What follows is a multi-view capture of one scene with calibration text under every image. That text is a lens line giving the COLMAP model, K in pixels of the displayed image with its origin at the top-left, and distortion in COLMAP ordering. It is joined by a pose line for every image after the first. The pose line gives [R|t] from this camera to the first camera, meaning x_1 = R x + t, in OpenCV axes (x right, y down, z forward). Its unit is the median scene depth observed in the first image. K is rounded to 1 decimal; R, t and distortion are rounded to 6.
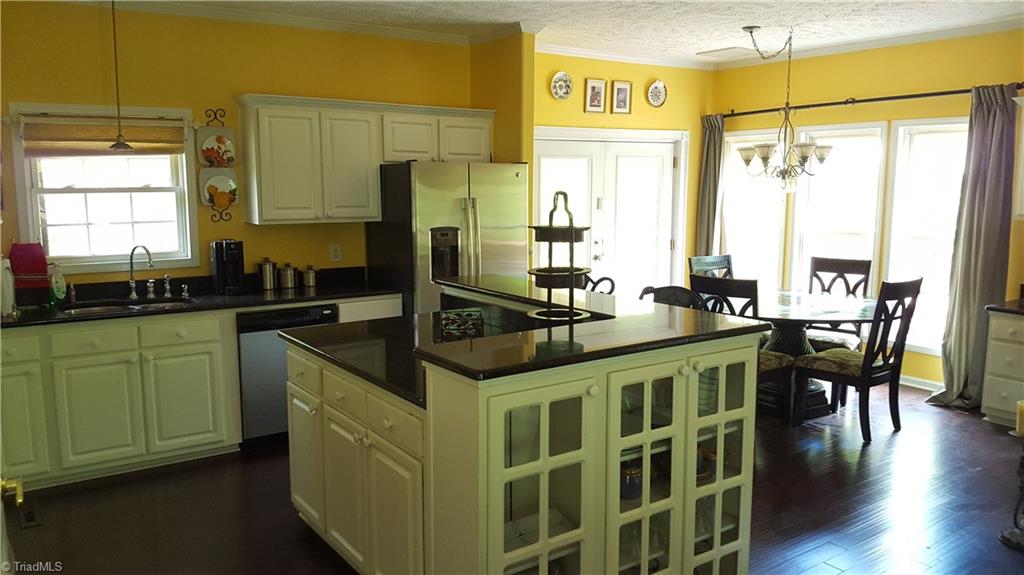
lens RADIAL K [[762.7, 0, 518.6], [0, 762.7, 291.1], [0, 0, 1]] dist [0.046567, -0.031147]
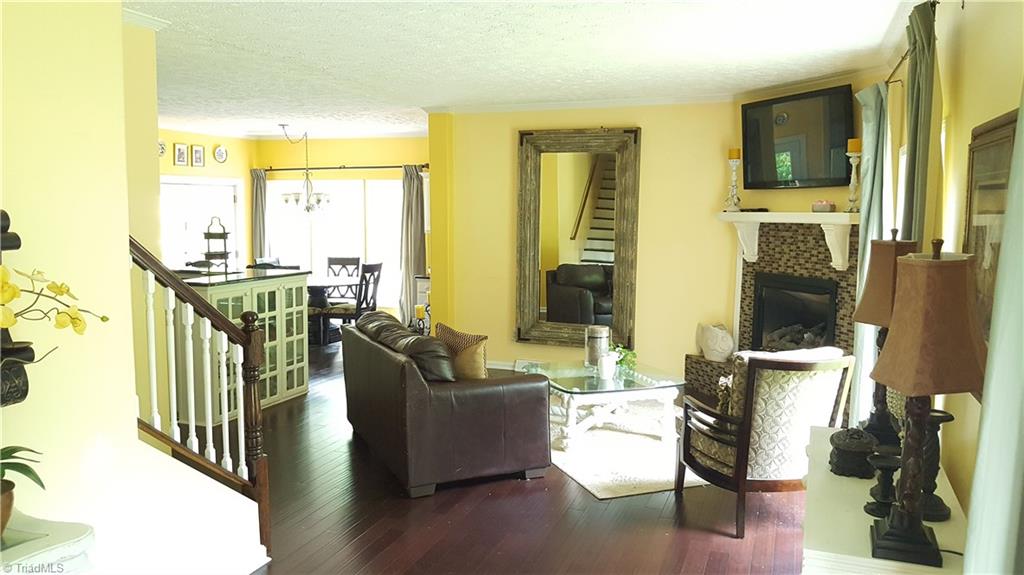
lens RADIAL K [[762.7, 0, 556.8], [0, 762.7, 283.6], [0, 0, 1]] dist [0.046567, -0.031147]
pose [[0.793174, -0.045421, 0.607299, -0.289718], [0.072971, 0.997119, -0.020729, 0.100987], [-0.604608, 0.060757, 0.794203, -0.762168]]
